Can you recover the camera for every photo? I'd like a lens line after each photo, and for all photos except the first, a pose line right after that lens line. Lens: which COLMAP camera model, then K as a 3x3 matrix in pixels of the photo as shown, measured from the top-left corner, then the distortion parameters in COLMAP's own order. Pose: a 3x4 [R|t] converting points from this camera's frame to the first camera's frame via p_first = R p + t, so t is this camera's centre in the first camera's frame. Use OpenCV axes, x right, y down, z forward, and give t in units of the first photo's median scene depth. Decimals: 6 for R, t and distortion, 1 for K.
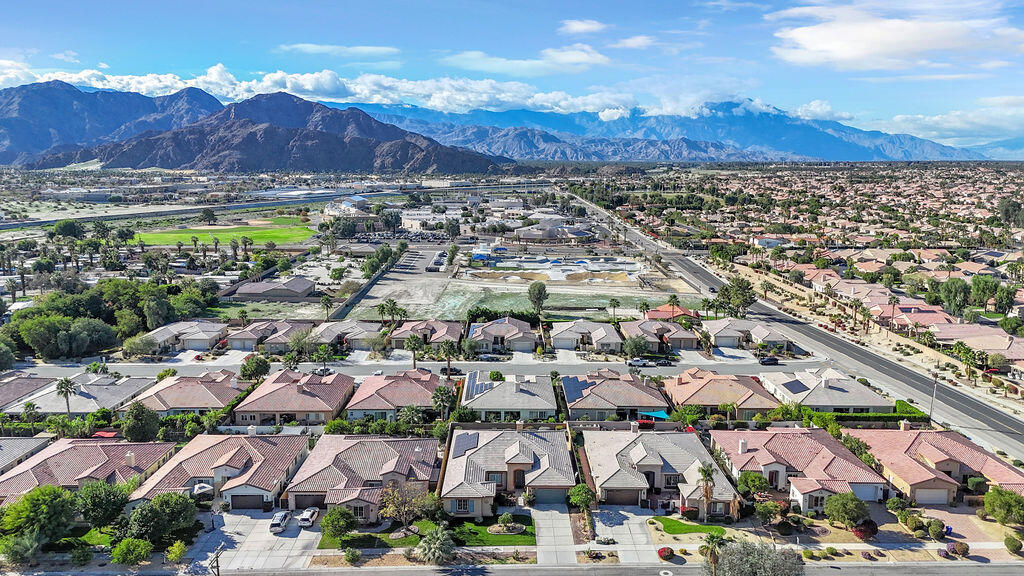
lens RADIAL K [[748.7, 0, 512.8], [0, 748.7, 294.0], [0, 0, 1]] dist [0.086414, -0.087217]
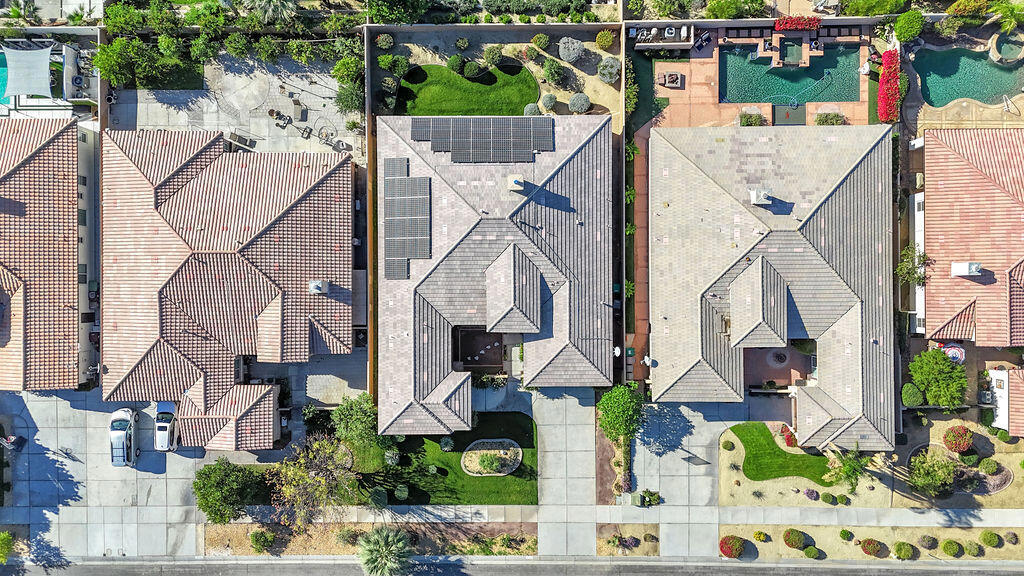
lens RADIAL K [[748.7, 0, 512.8], [0, 748.7, 294.0], [0, 0, 1]] dist [0.086414, -0.087217]
pose [[0.999856, 0.005341, -0.016097, 0.012915], [0.014832, 0.184951, 0.982636, -0.231606], [0.008226, -0.982733, 0.184845, 0.715383]]
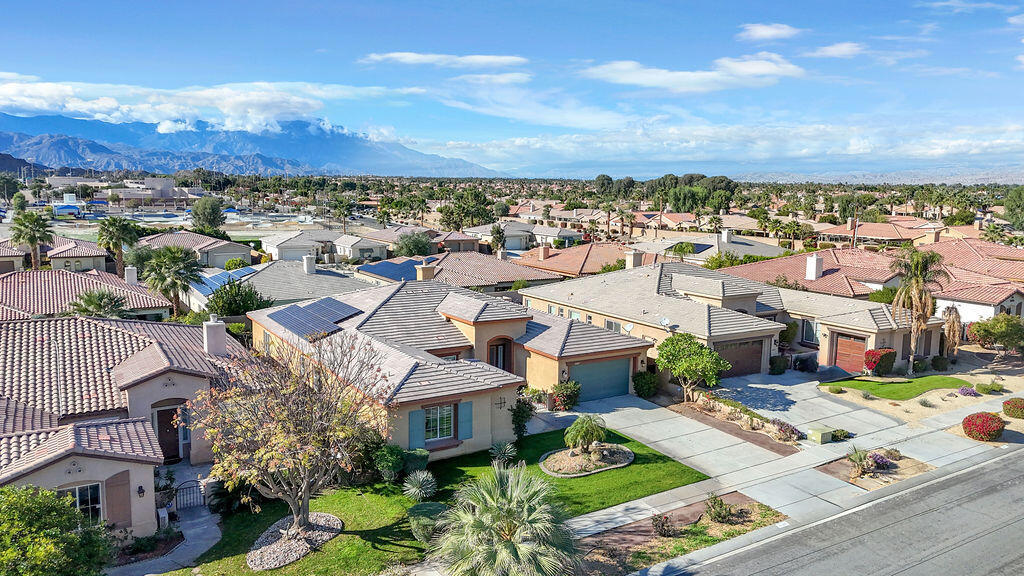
lens RADIAL K [[748.7, 0, 512.8], [0, 748.7, 294.0], [0, 0, 1]] dist [0.086414, -0.087217]
pose [[0.857616, -0.071152, 0.509346, -0.146099], [0.083740, 0.996486, -0.001797, 0.163729], [-0.507428, 0.044194, 0.860560, 0.503304]]
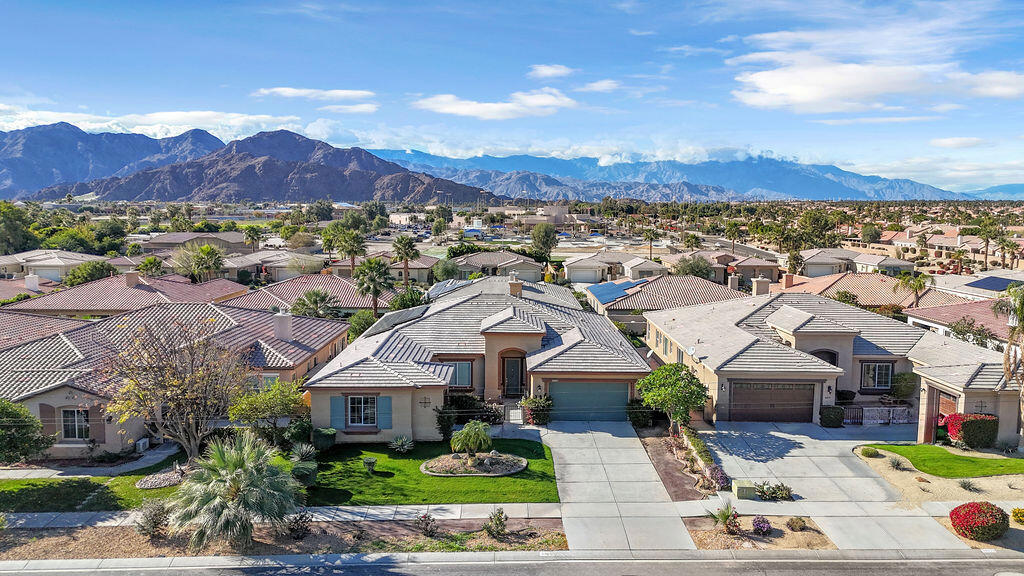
lens RADIAL K [[748.7, 0, 512.8], [0, 748.7, 294.0], [0, 0, 1]] dist [0.086414, -0.087217]
pose [[0.999993, 0.000684, -0.003750, 0.007919], [-0.000902, 0.998286, -0.058524, 0.175615], [0.003703, 0.058527, 0.998279, 0.445405]]
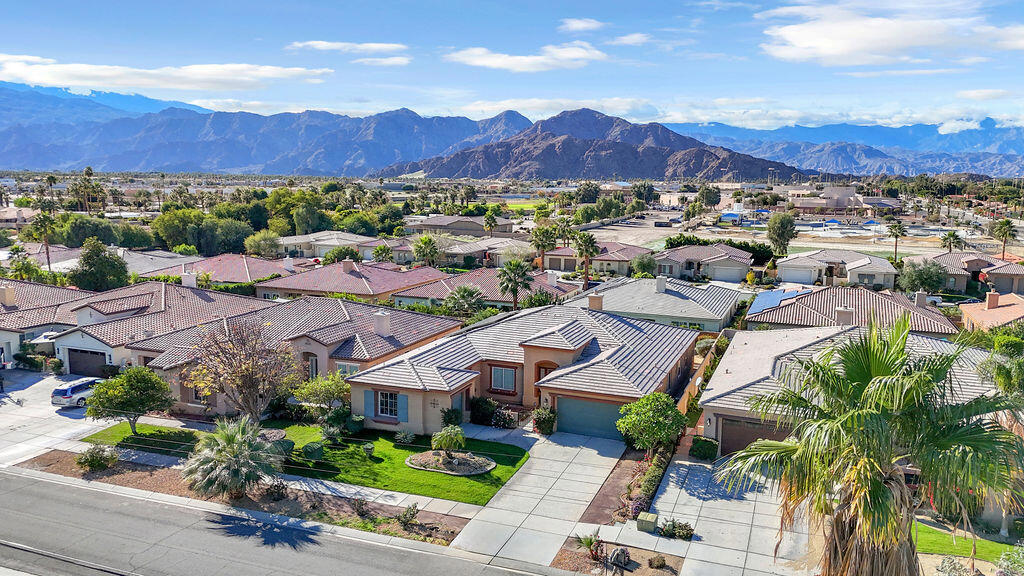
lens RADIAL K [[748.7, 0, 512.8], [0, 748.7, 294.0], [0, 0, 1]] dist [0.086414, -0.087217]
pose [[0.924919, 0.060998, -0.375238, 0.124583], [-0.070806, 0.997413, -0.012393, 0.153672], [0.373511, 0.038031, 0.926846, 0.432586]]
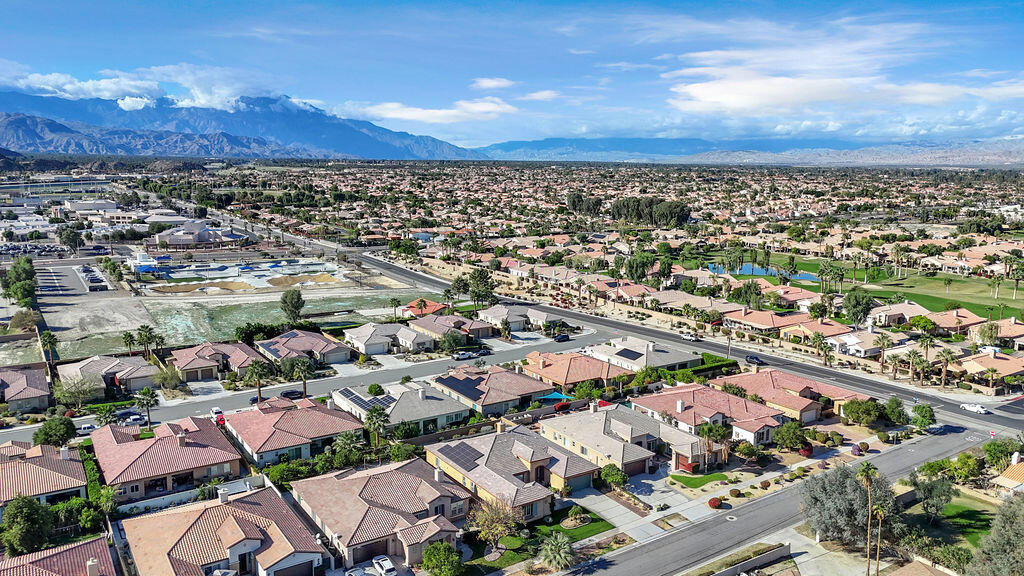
lens RADIAL K [[748.7, 0, 512.8], [0, 748.7, 294.0], [0, 0, 1]] dist [0.086414, -0.087217]
pose [[0.836472, -0.094134, 0.539864, -0.425001], [0.091774, 0.995286, 0.031349, -0.025615], [-0.540271, 0.023323, 0.841168, 0.123387]]
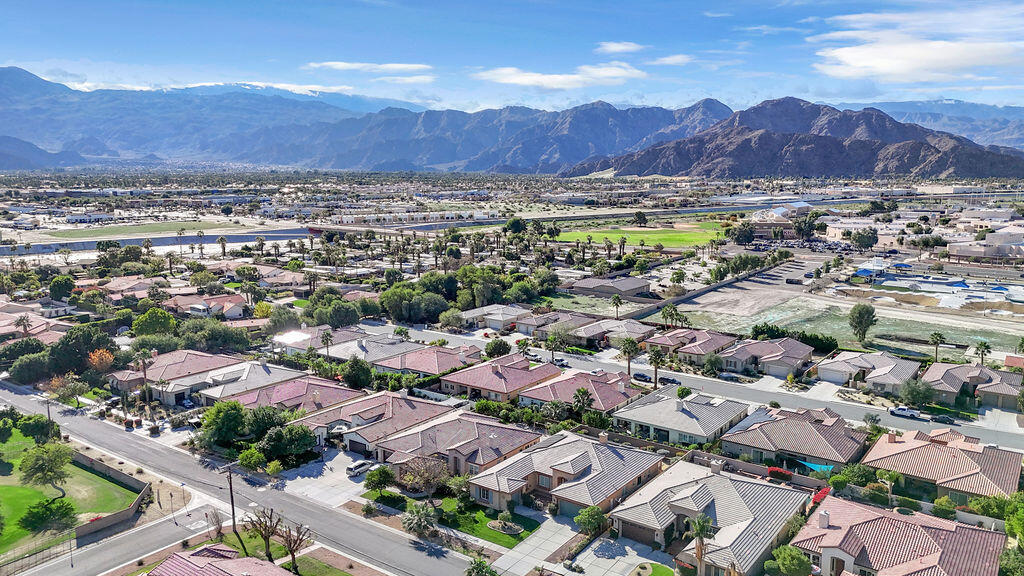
lens RADIAL K [[748.7, 0, 512.8], [0, 748.7, 294.0], [0, 0, 1]] dist [0.086414, -0.087217]
pose [[0.799347, 0.094001, -0.593471, 0.395641], [-0.098858, 0.994802, 0.024417, -0.014930], [0.592681, 0.039152, 0.804485, 0.133126]]
